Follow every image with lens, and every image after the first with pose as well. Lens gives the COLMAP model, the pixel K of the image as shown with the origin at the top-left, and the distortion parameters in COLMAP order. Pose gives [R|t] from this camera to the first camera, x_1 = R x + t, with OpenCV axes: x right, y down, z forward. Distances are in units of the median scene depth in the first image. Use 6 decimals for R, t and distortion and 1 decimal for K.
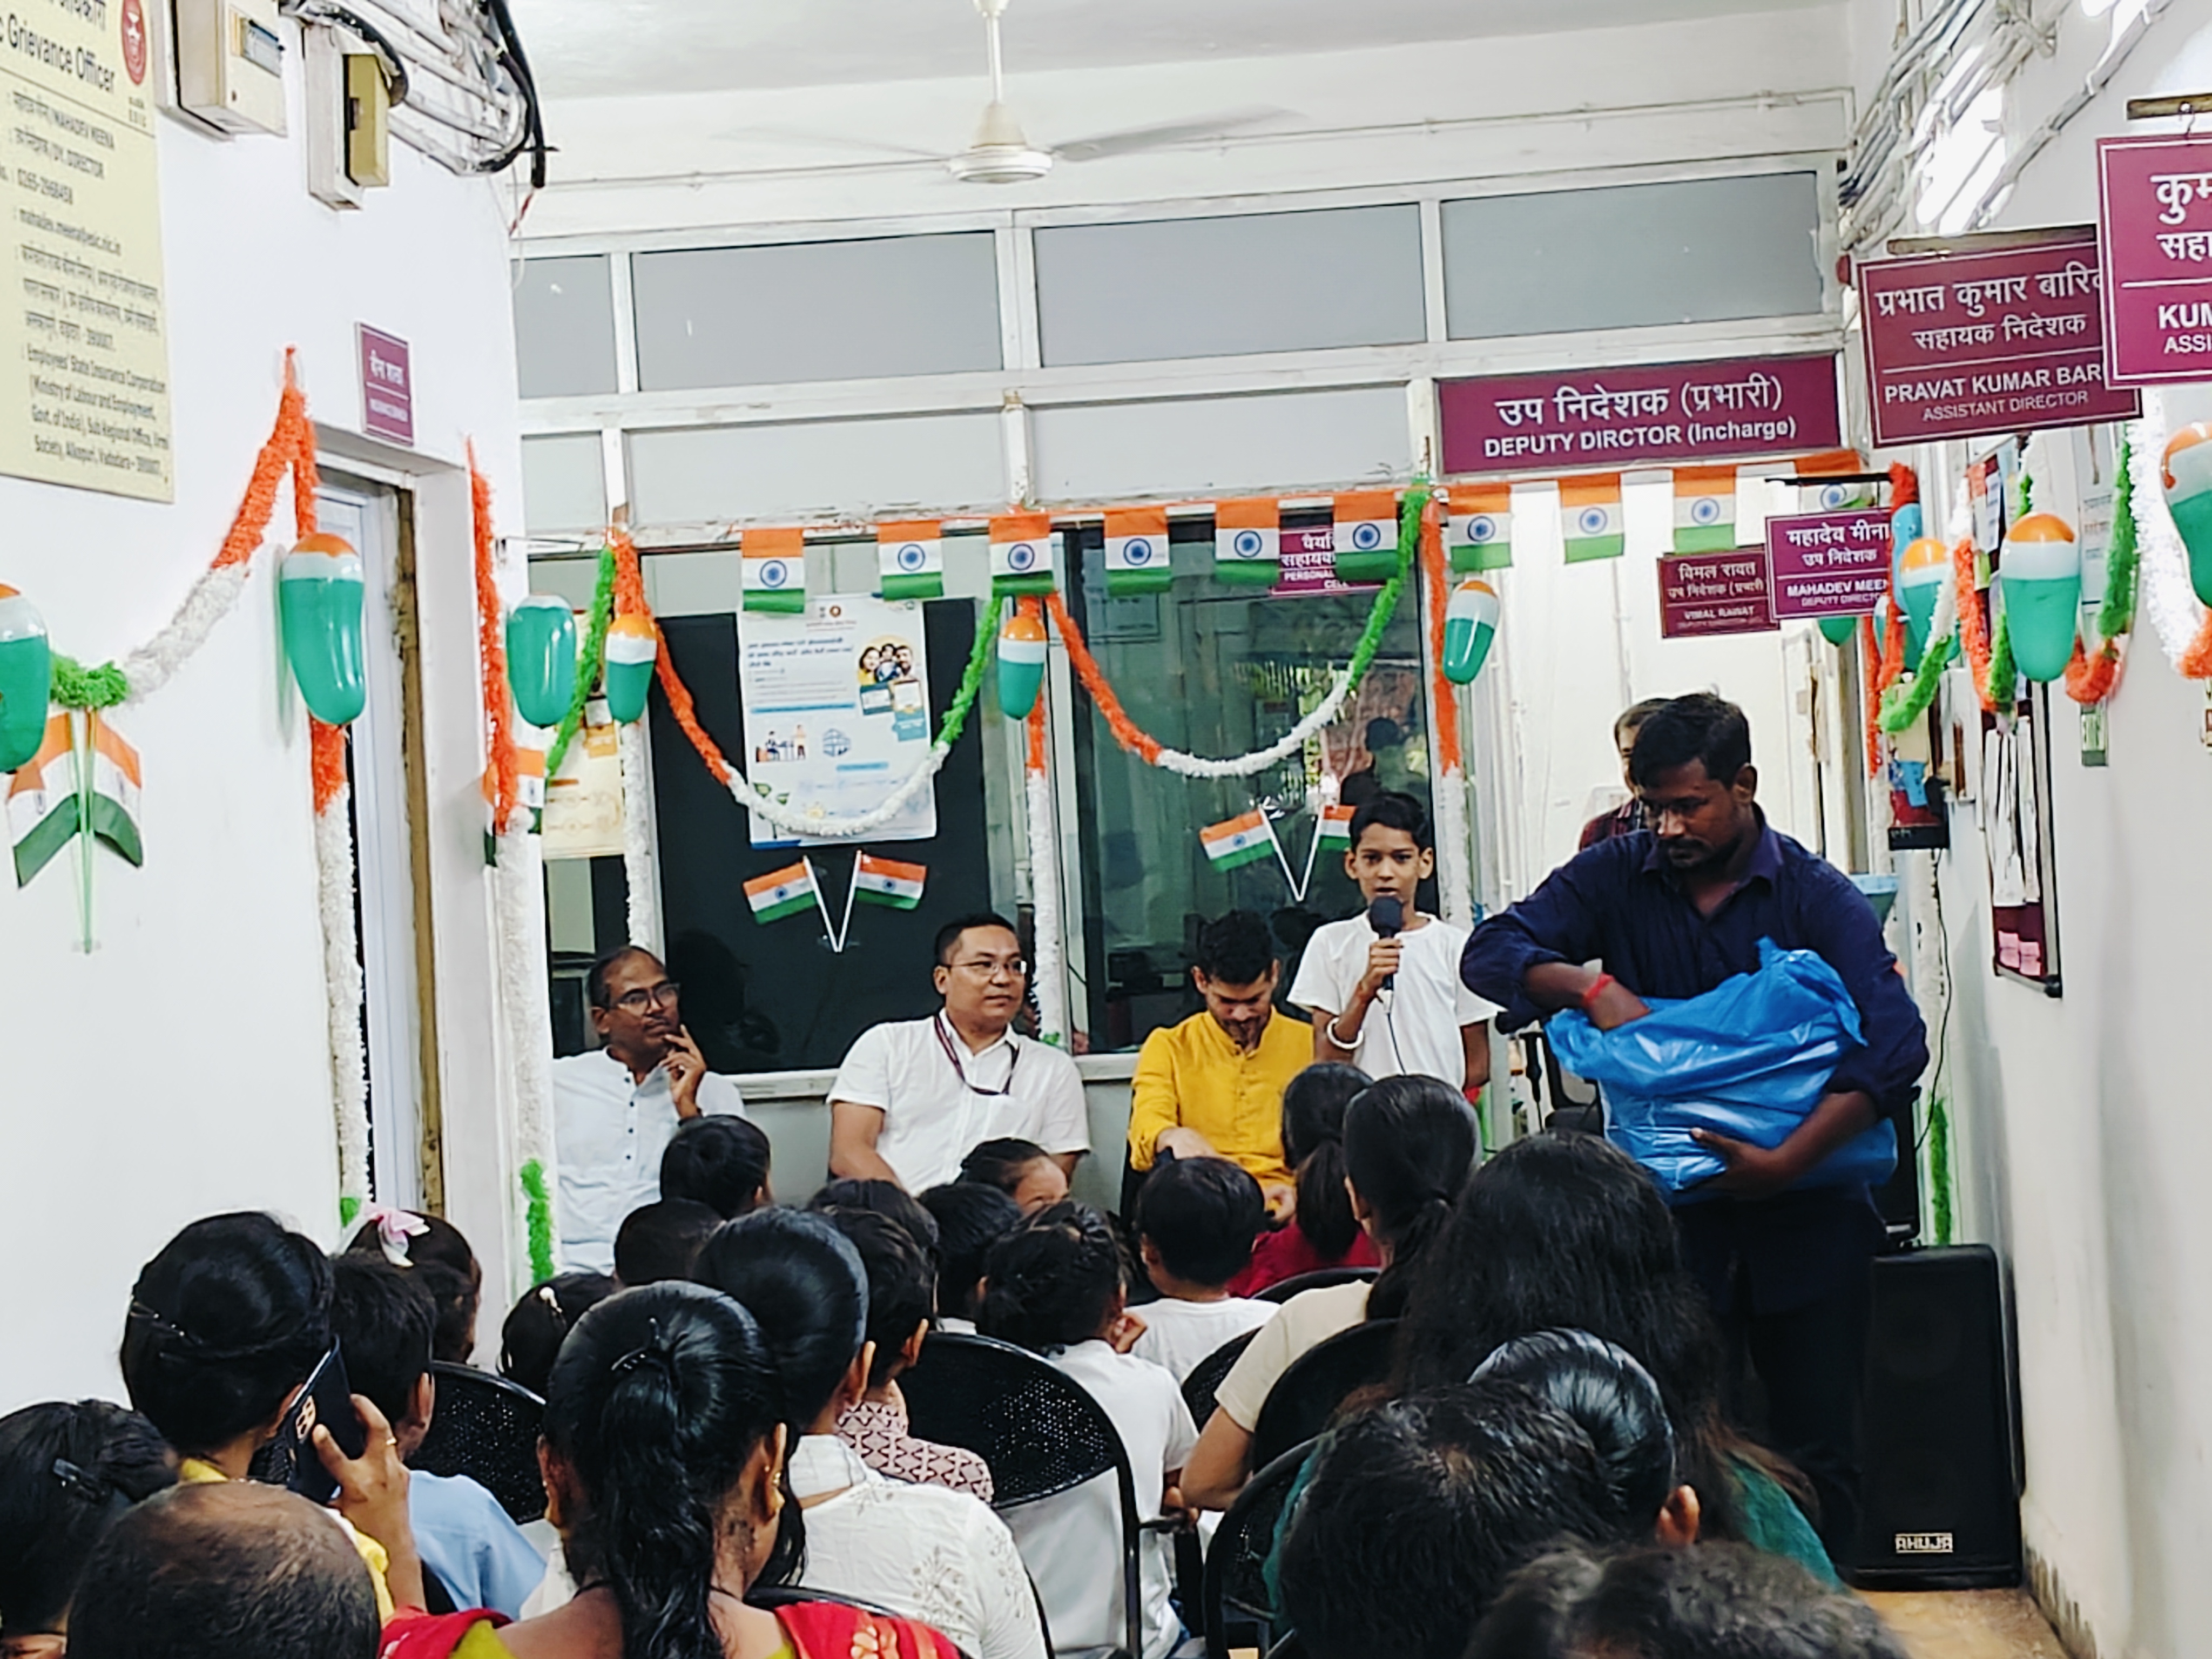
lens RADIAL K [[4903.0, 0, 900.7], [0, 4903.0, 808.4], [0, 0, 1]] dist [0.114643, 0.000000]
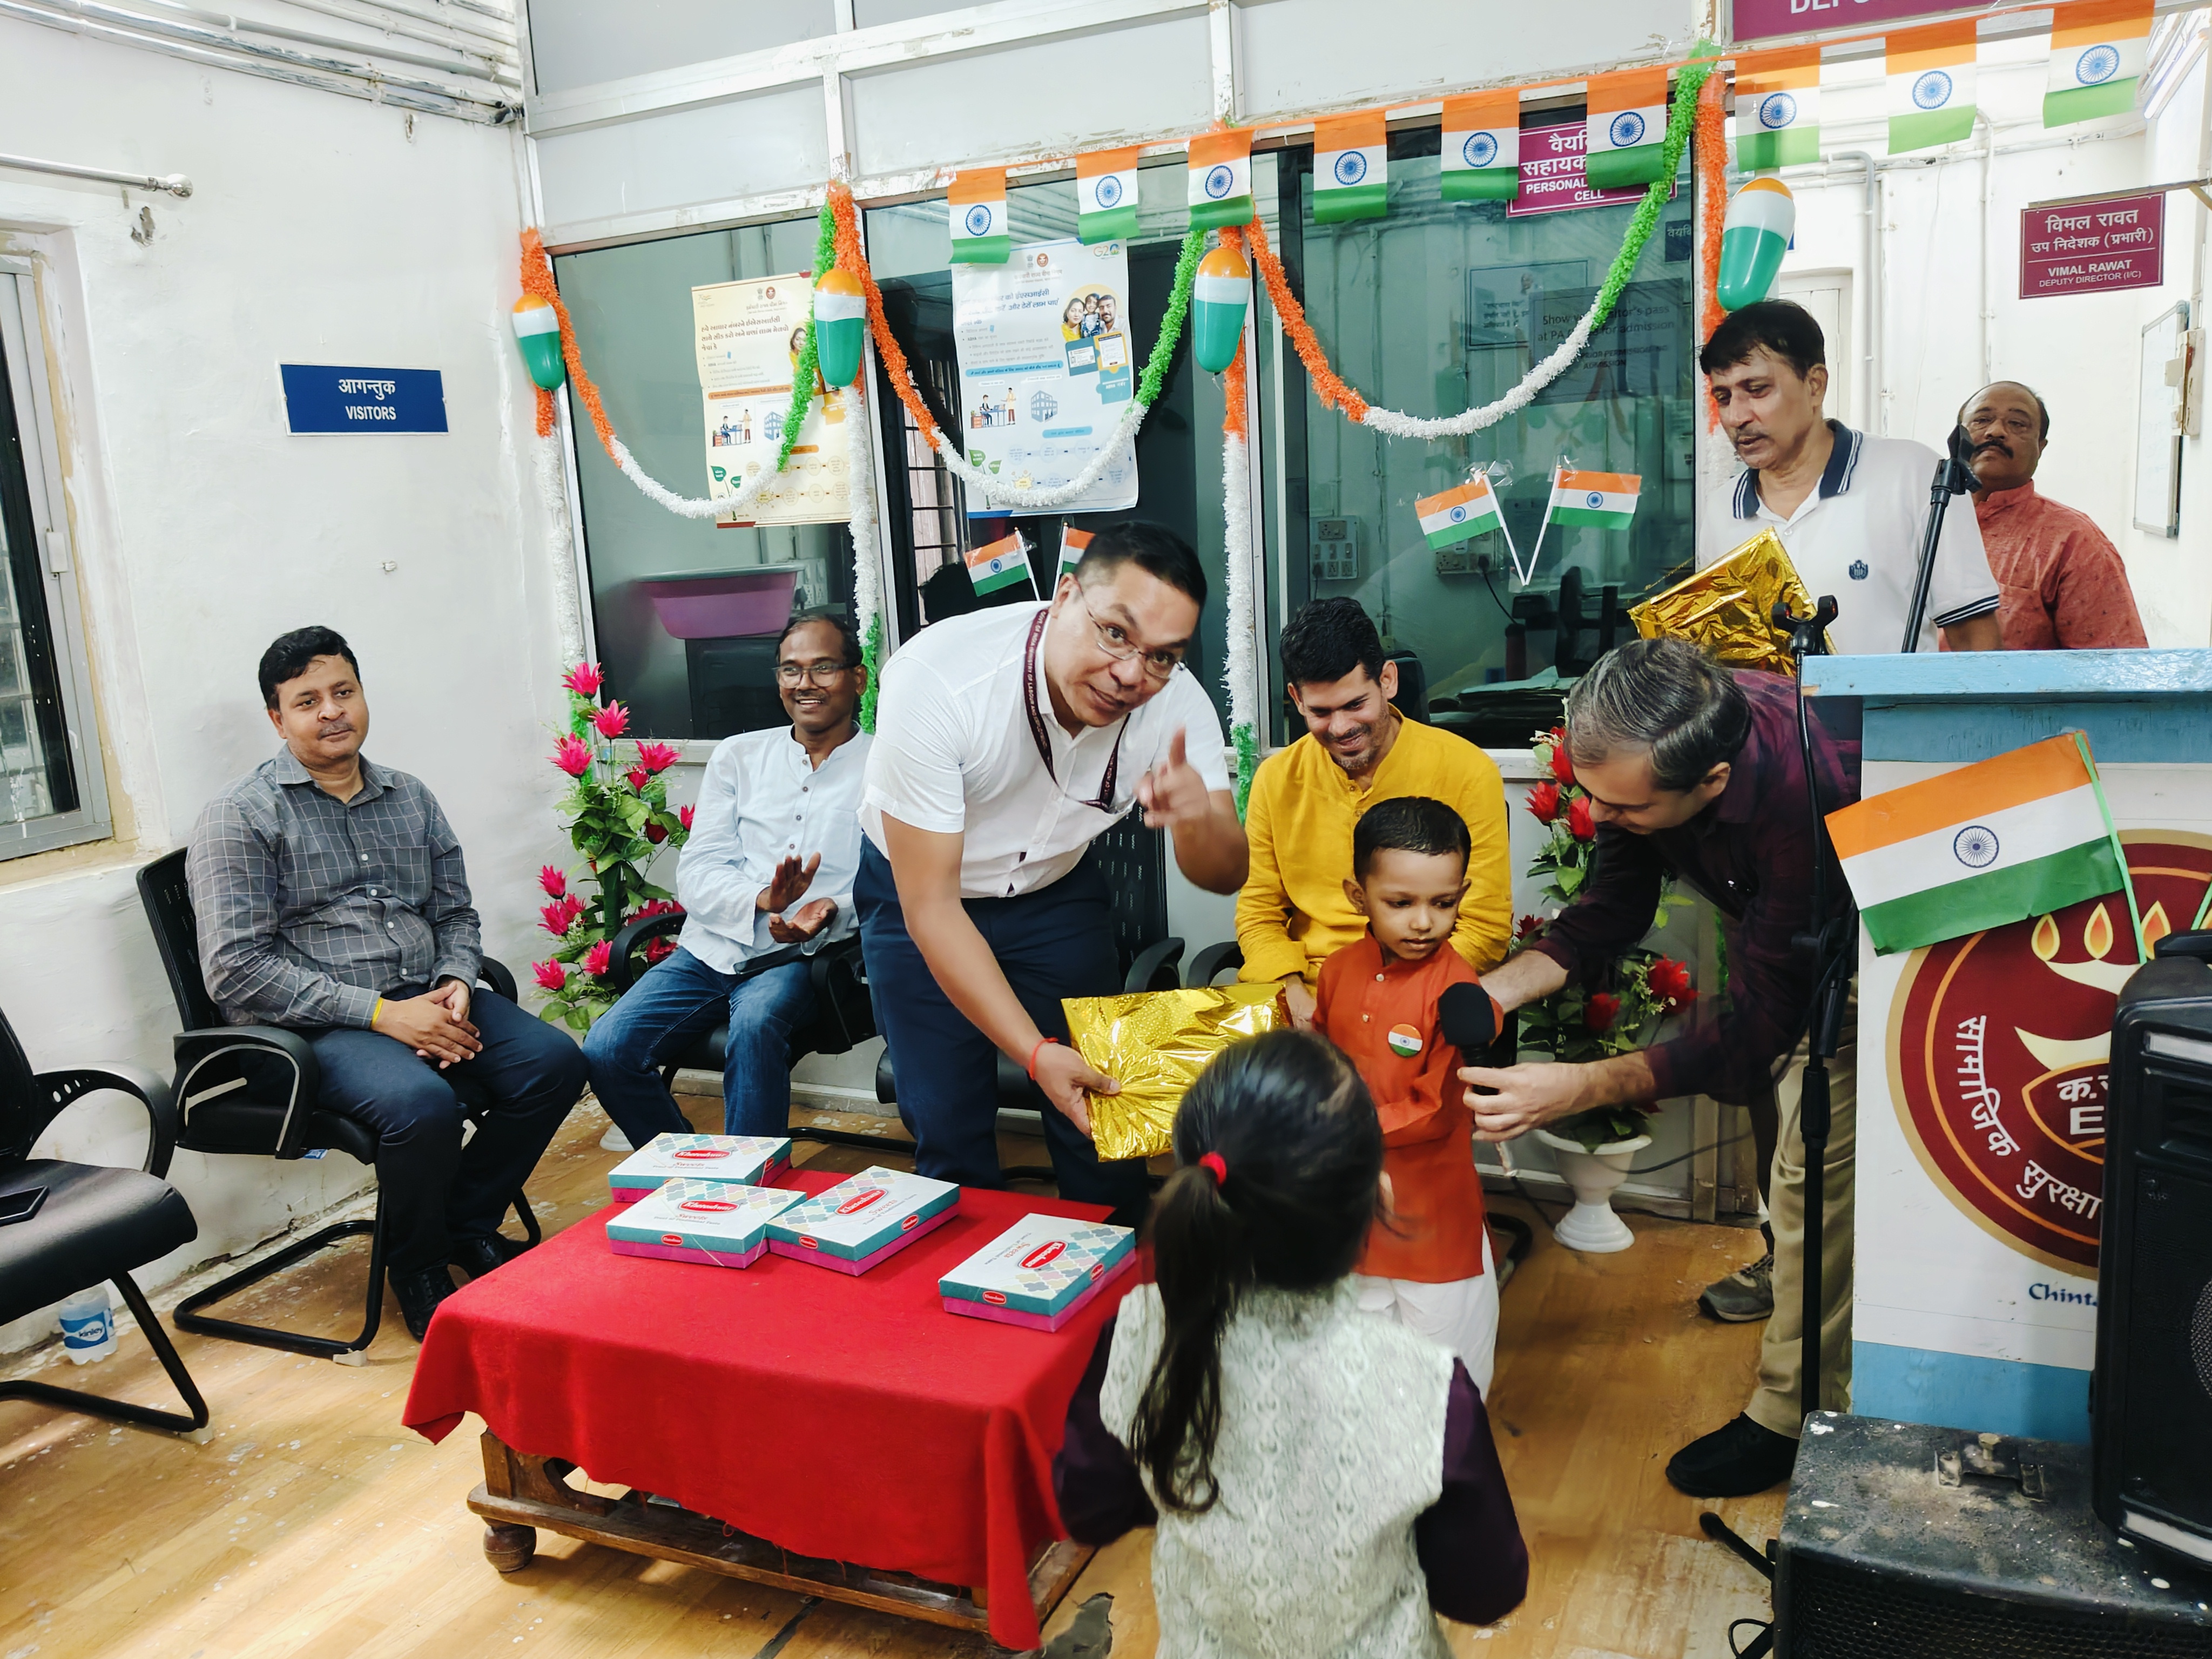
lens RADIAL K [[1719.4, 0, 1110.6], [0, 1719.4, 837.3], [0, 0, 1]] dist [-0.006134, -0.046975]
pose [[0.947812, 0.065705, -0.311987, 0.109404], [-0.001877, 0.979668, 0.200619, 0.001770], [0.318825, -0.189563, 0.928664, 0.689773]]
